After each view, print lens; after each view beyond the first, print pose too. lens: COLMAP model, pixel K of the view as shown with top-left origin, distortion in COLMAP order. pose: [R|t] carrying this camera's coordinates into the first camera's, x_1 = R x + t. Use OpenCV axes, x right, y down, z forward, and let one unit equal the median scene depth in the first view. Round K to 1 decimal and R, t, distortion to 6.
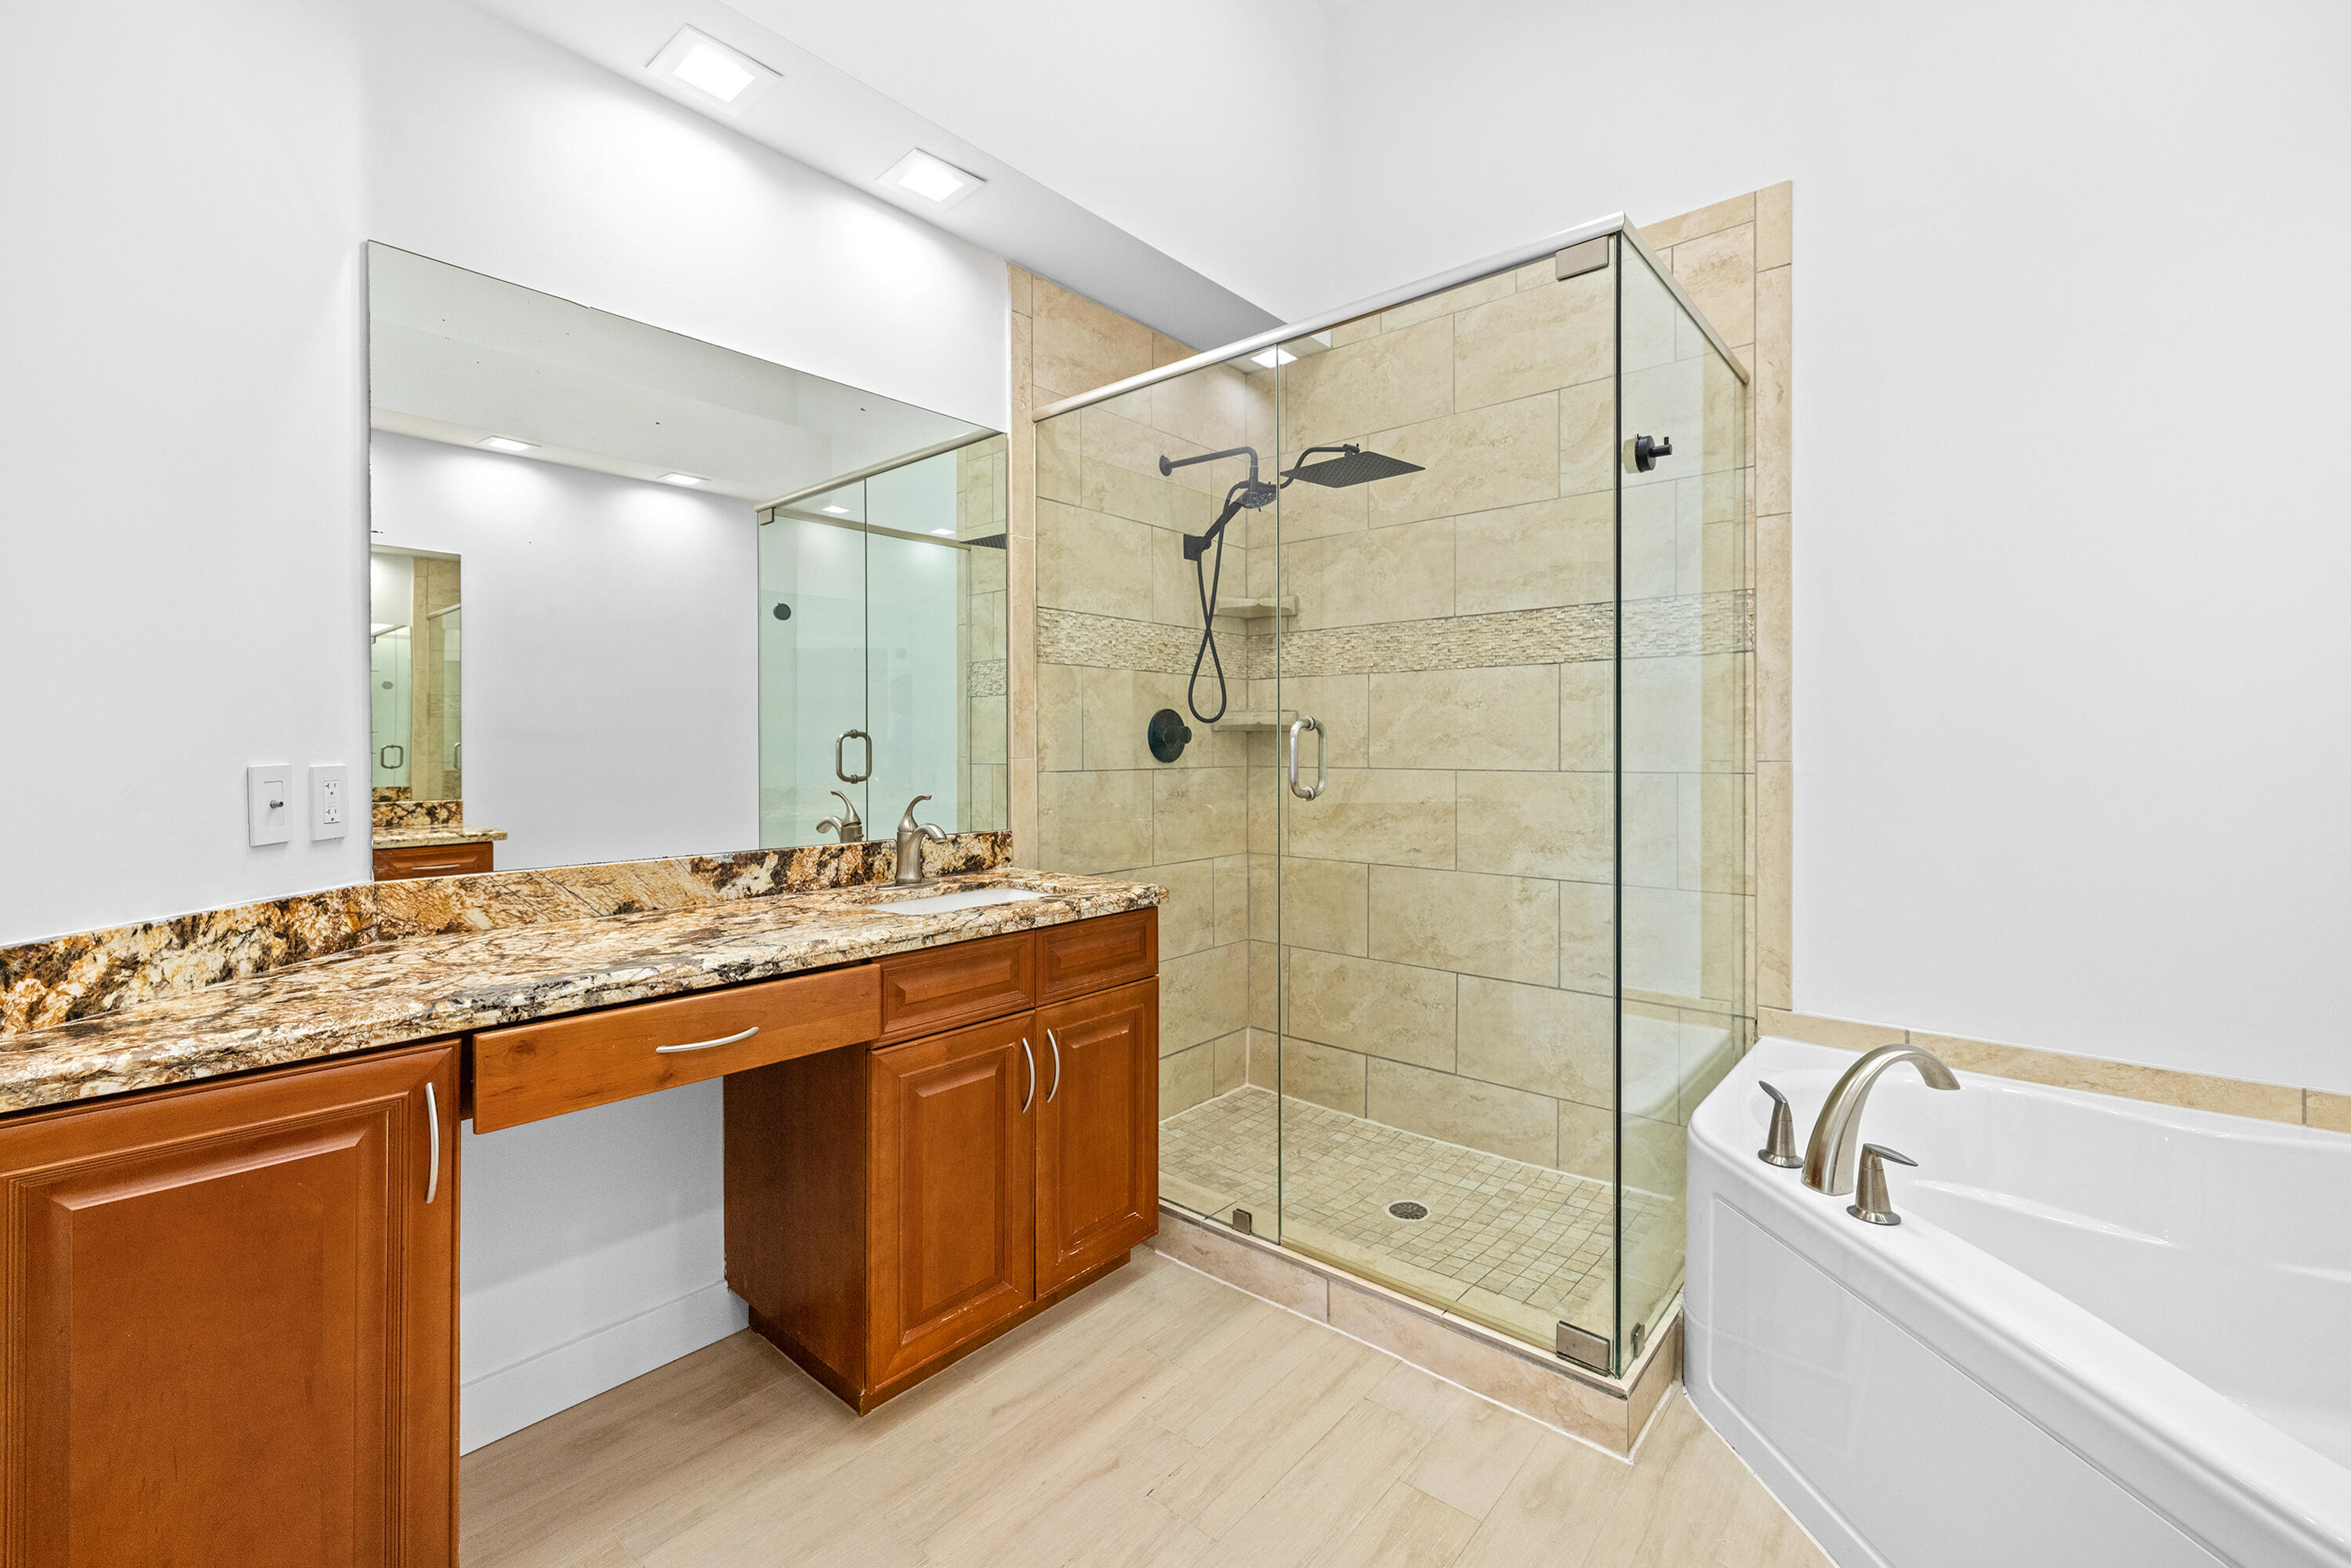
lens RADIAL K [[993.9, 0, 1172.8], [0, 993.9, 756.4], [0, 0, 1]] dist [0.000606, -0.000127]
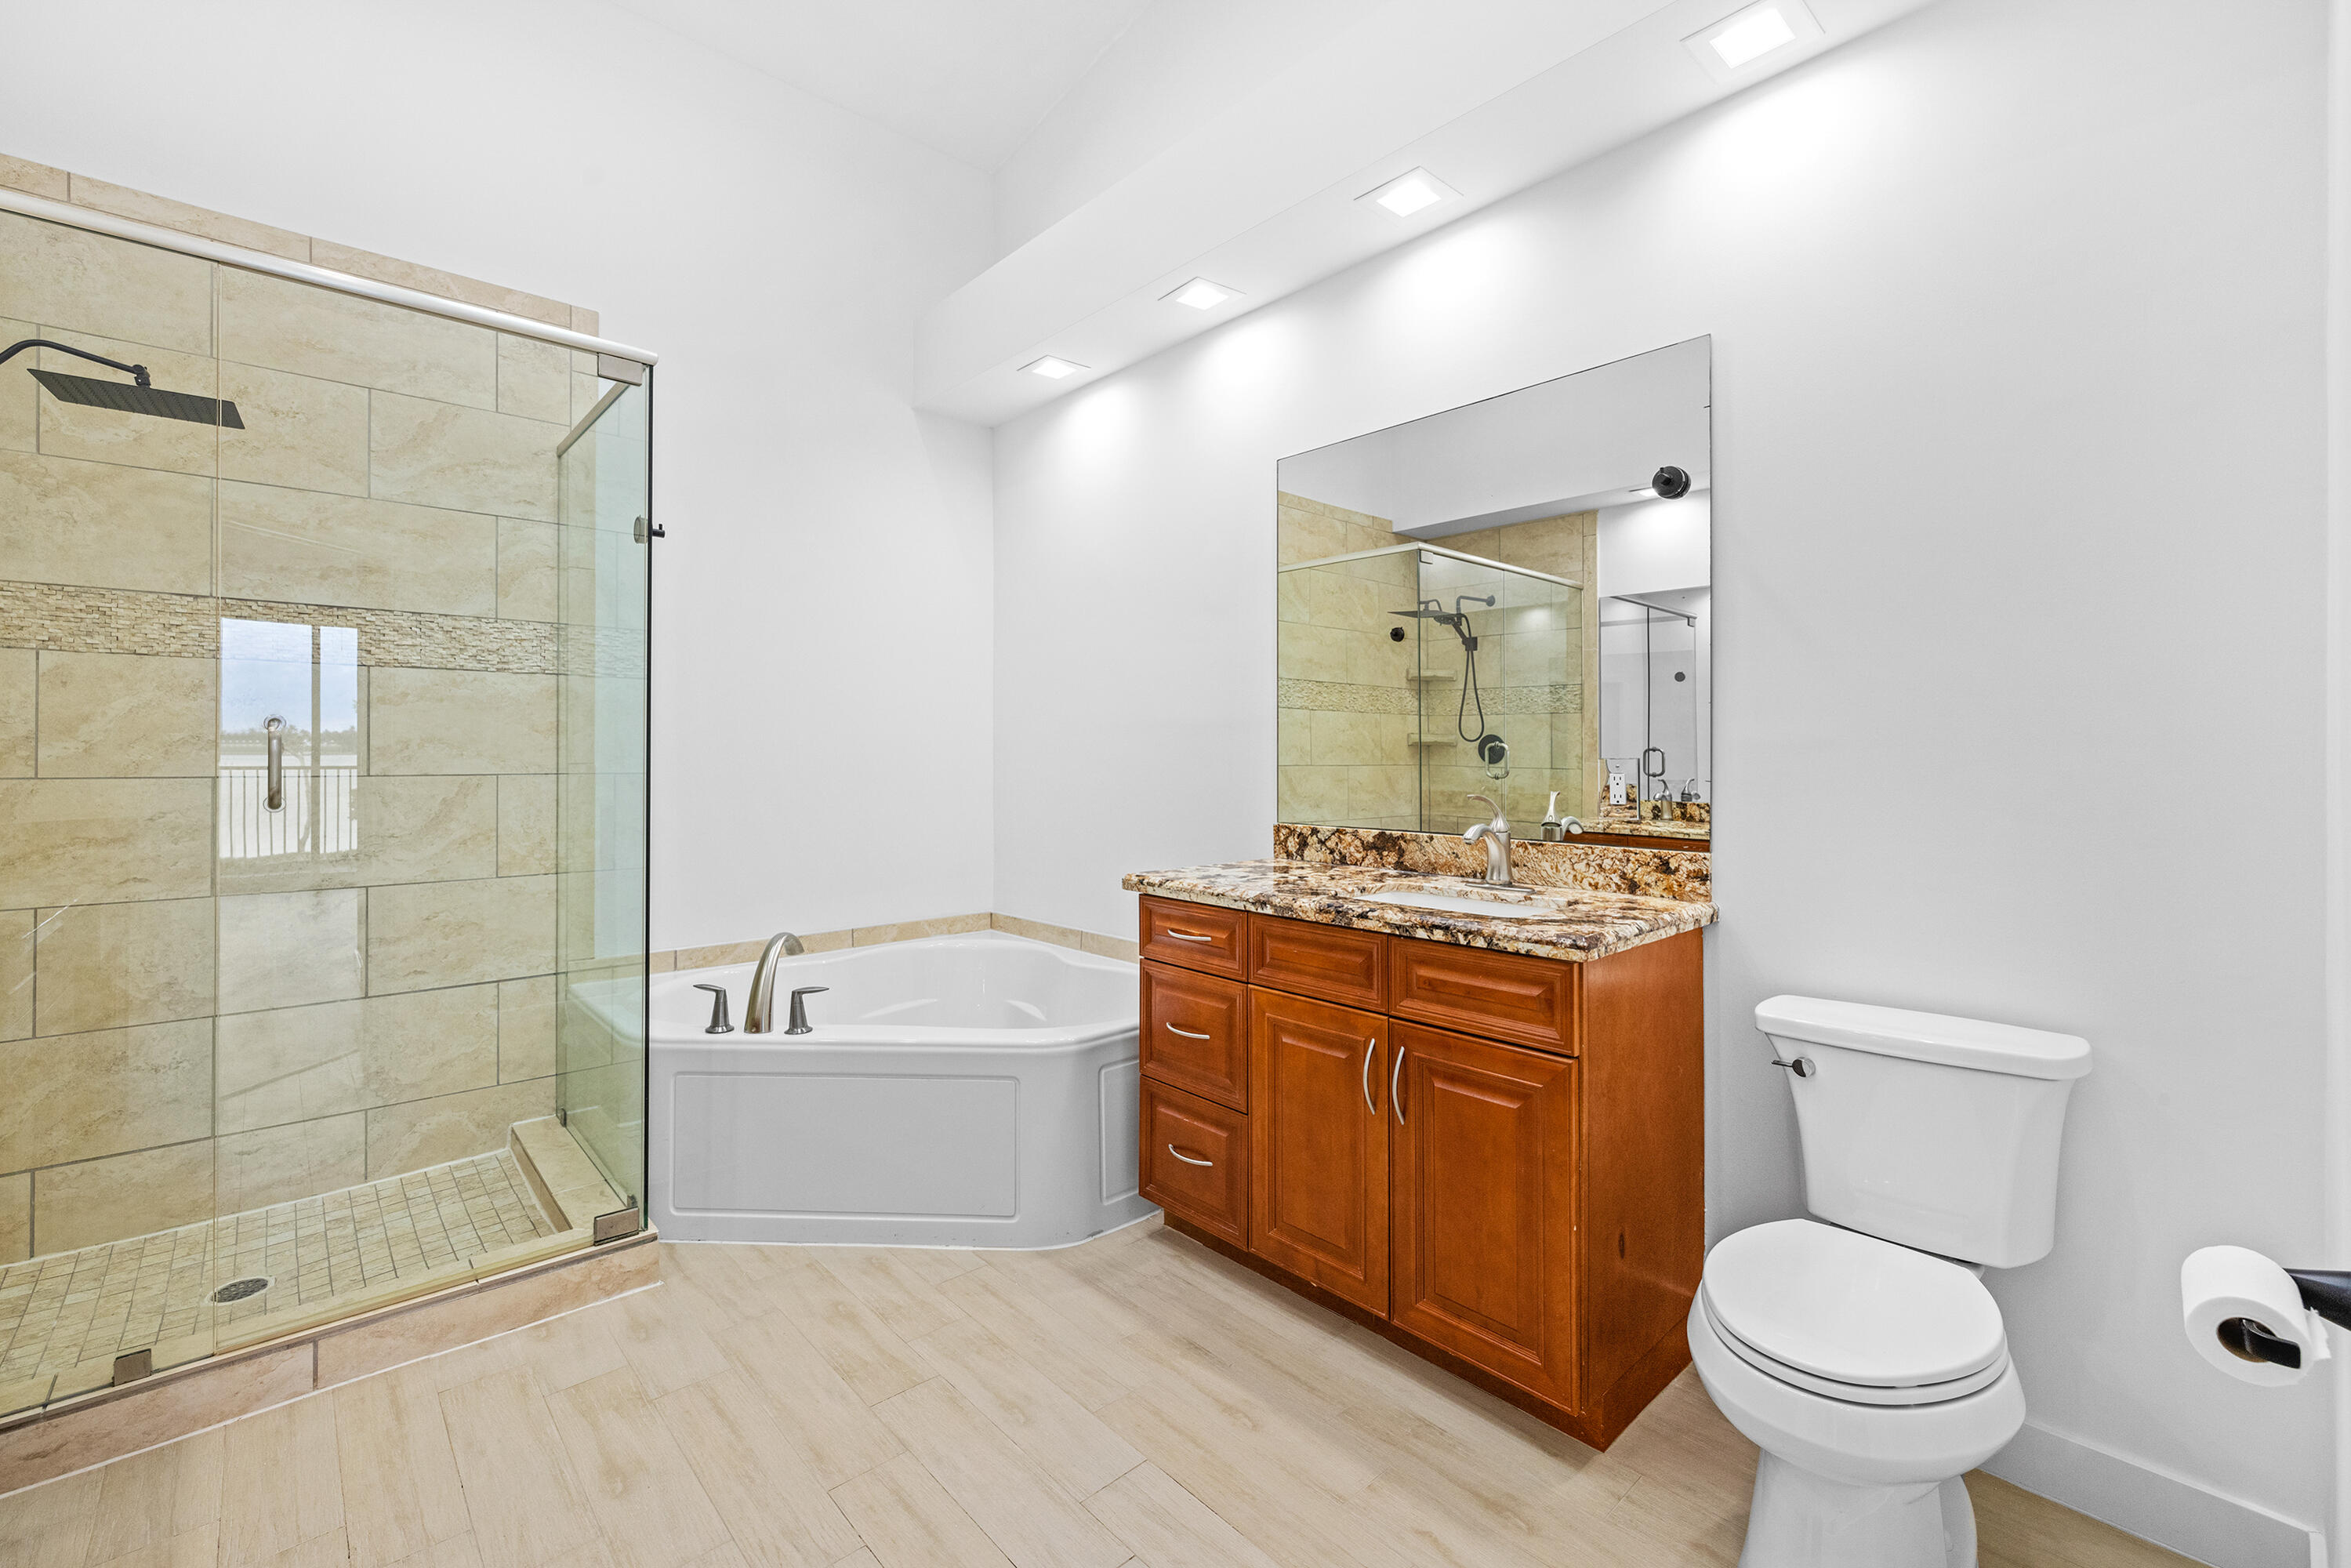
lens RADIAL K [[993.9, 0, 1173.2], [0, 993.9, 763.6], [0, 0, 1]] dist [0.000606, -0.000127]
pose [[0.126381, -0.006764, 0.991959, -0.495213], [0.005123, 0.999968, 0.006166, 0.000935], [-0.991969, 0.004303, 0.126411, 0.087133]]
